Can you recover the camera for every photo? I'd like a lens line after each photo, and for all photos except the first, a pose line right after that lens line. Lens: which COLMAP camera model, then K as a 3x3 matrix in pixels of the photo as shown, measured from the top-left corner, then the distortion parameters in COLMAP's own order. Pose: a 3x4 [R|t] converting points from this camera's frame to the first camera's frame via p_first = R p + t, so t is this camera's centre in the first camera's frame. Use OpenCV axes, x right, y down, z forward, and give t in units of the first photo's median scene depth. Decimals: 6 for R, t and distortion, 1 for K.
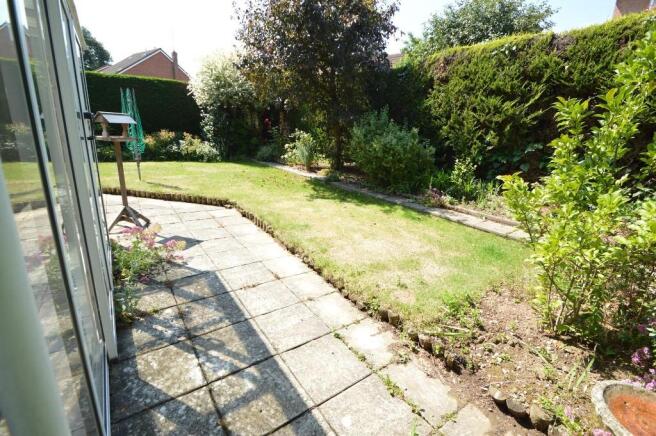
lens RADIAL K [[299.0, 0, 327.6], [0, 299.0, 217.8], [0, 0, 1]] dist [-0.018422, -0.001577]
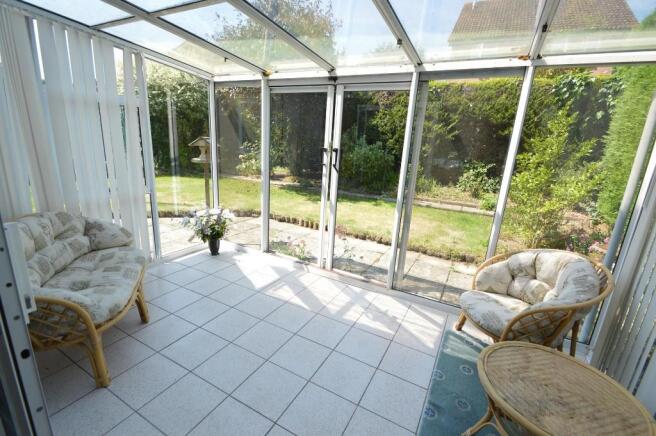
lens RADIAL K [[299.0, 0, 325.2], [0, 299.0, 218.8], [0, 0, 1]] dist [-0.018422, -0.001577]
pose [[0.899271, -0.120112, 0.420576, -0.606145], [0.122547, 0.992233, 0.021343, -0.018238], [-0.419873, 0.032347, 0.907006, -0.122866]]
